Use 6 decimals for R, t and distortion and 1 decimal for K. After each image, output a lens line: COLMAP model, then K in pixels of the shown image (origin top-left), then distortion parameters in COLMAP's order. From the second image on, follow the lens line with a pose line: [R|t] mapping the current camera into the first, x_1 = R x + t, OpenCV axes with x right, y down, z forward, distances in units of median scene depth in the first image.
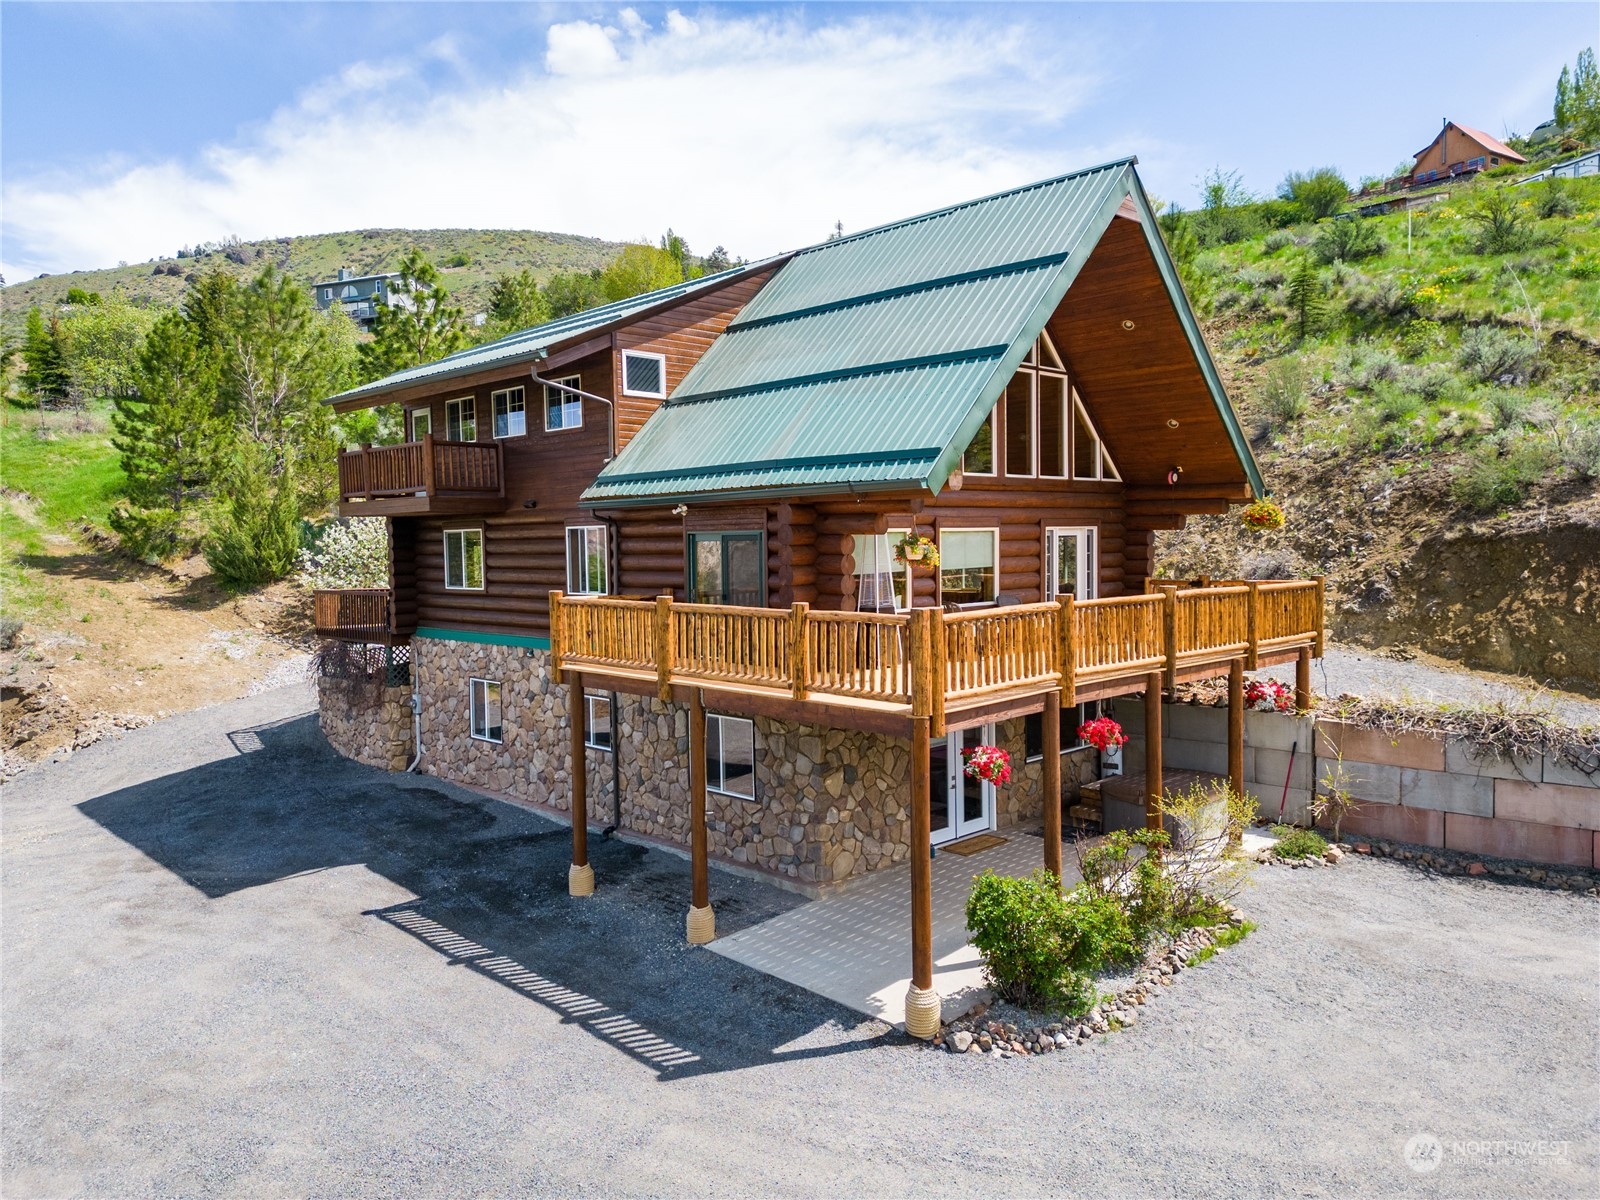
lens RADIAL K [[1144.9, 0, 800.0], [0, 1144.9, 600.0], [0, 0, 1]] dist [0.096730, -0.092114]
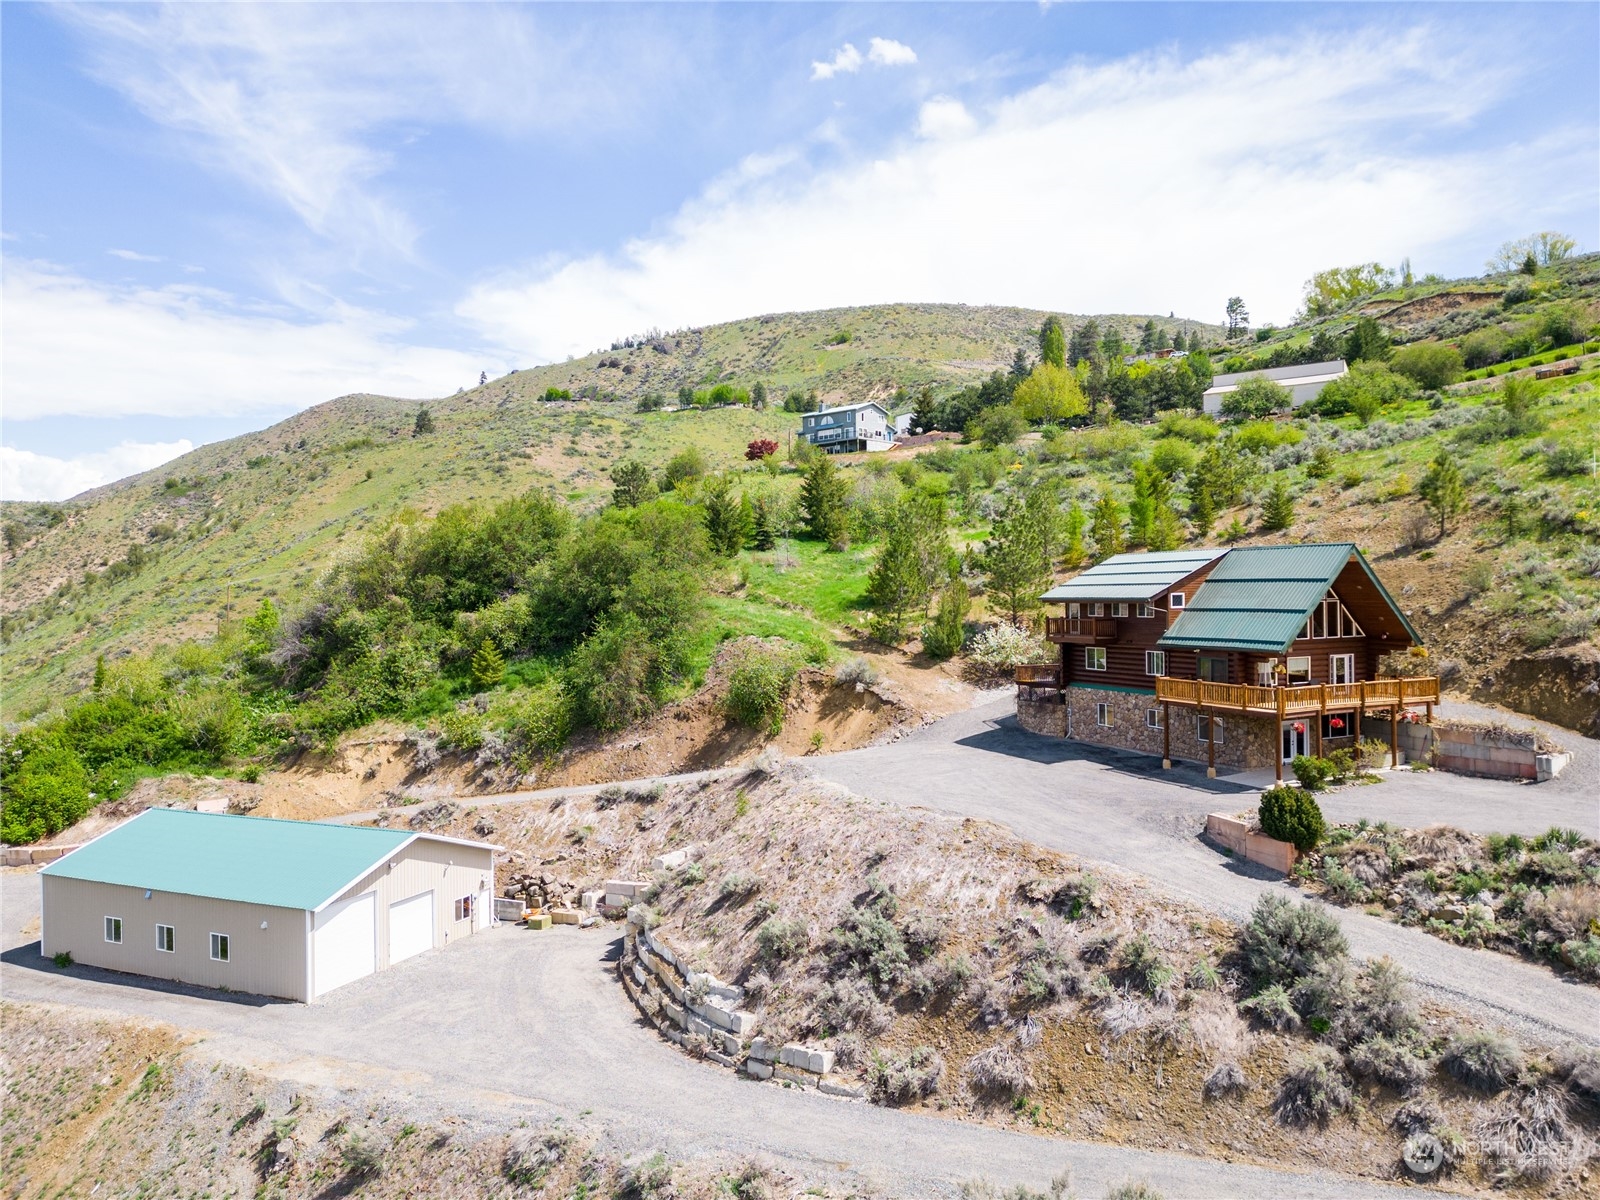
lens RADIAL K [[1144.9, 0, 800.0], [0, 1144.9, 600.0], [0, 0, 1]] dist [0.096730, -0.092114]
pose [[0.955616, 0.005400, -0.294565, -0.160477], [-0.016232, 0.999278, -0.034341, -0.068916], [0.294167, 0.037598, 0.955014, -1.803504]]
